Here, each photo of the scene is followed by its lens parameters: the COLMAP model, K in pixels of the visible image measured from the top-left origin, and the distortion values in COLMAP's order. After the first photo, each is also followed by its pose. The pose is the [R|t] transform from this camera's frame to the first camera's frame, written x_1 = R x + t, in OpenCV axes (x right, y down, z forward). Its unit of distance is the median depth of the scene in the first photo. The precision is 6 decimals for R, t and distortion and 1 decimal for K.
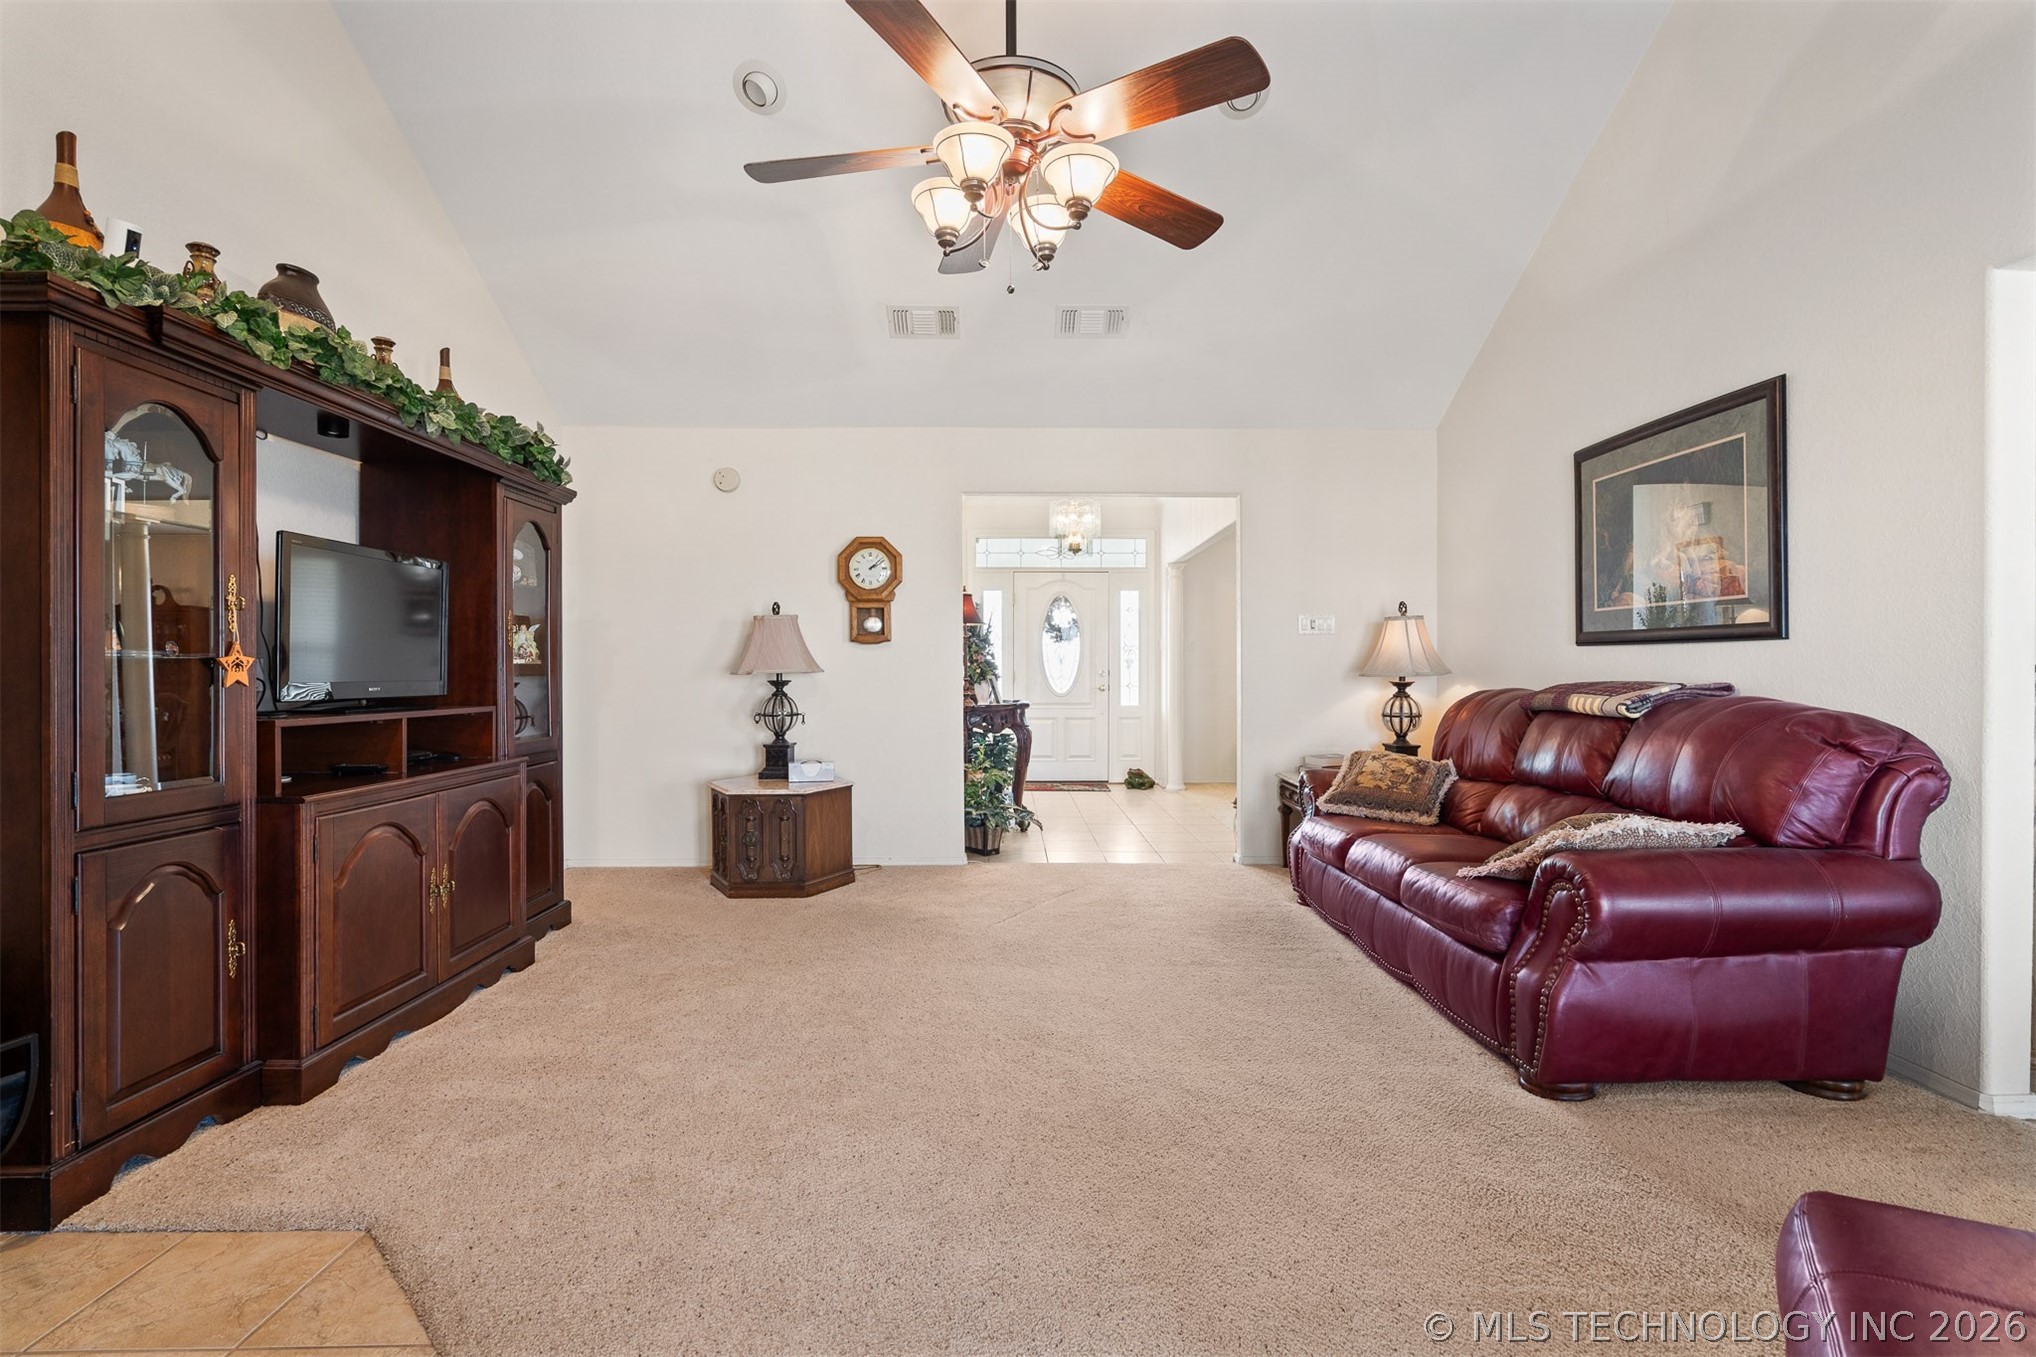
lens RADIAL K [[960.5, 0, 1020.2], [0, 960.5, 671.9], [0, 0, 1]] dist [0.001214, 0.000126]
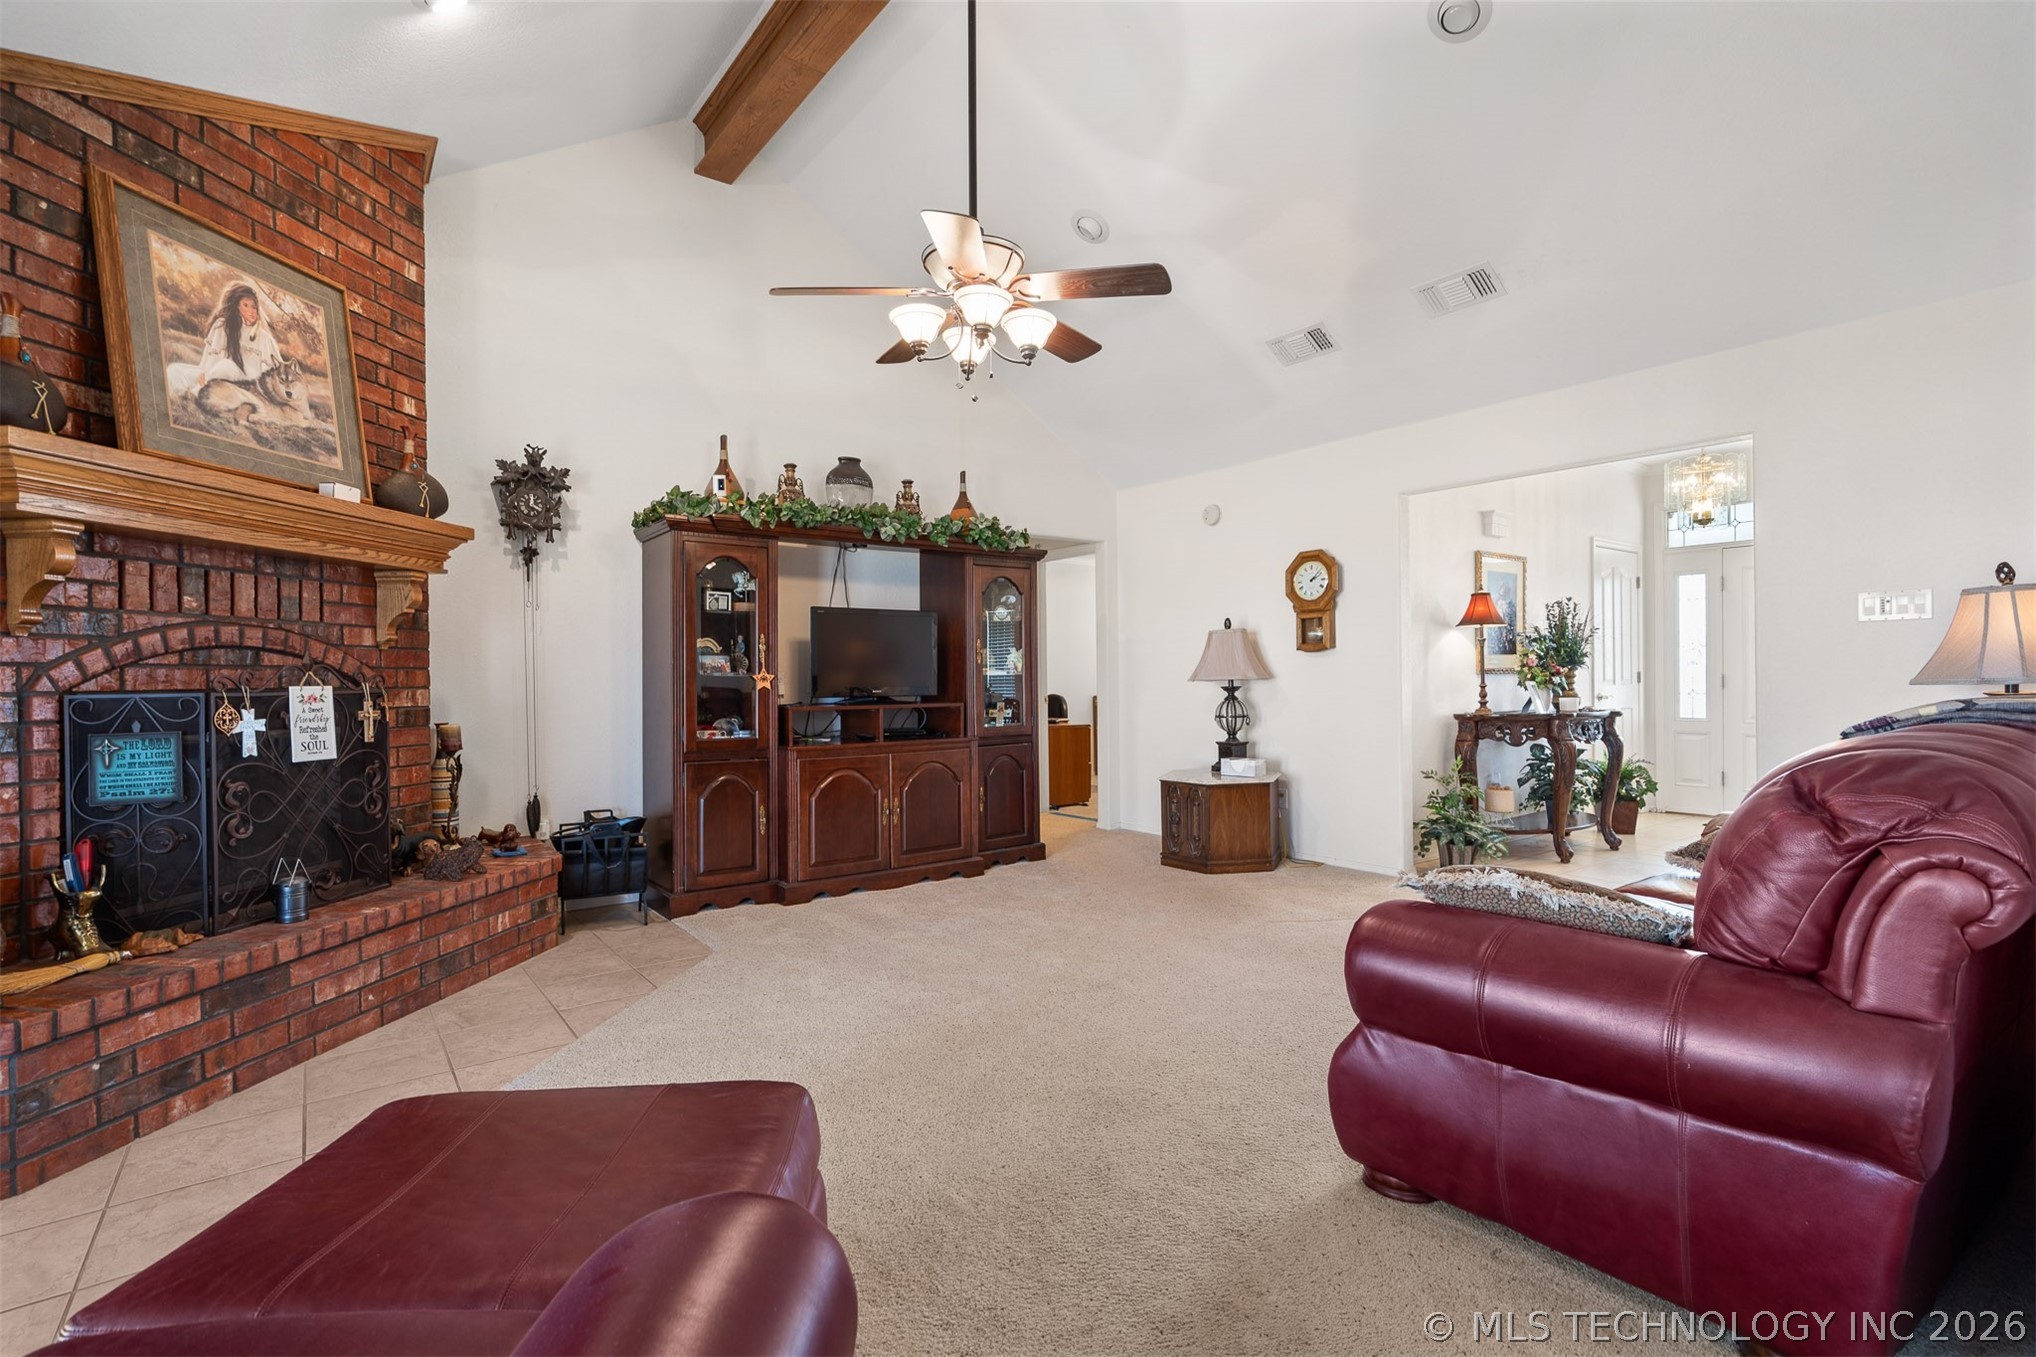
lens RADIAL K [[958.5, 0, 1018.0], [0, 958.5, 678.5], [0, 0, 1]] dist [-0.000430, -0.000133]
pose [[0.585514, -0.002865, -0.810657, 0.523192], [0.006295, 0.999980, 0.001012, -0.003196], [0.810638, -0.005696, 0.585520, 0.124344]]
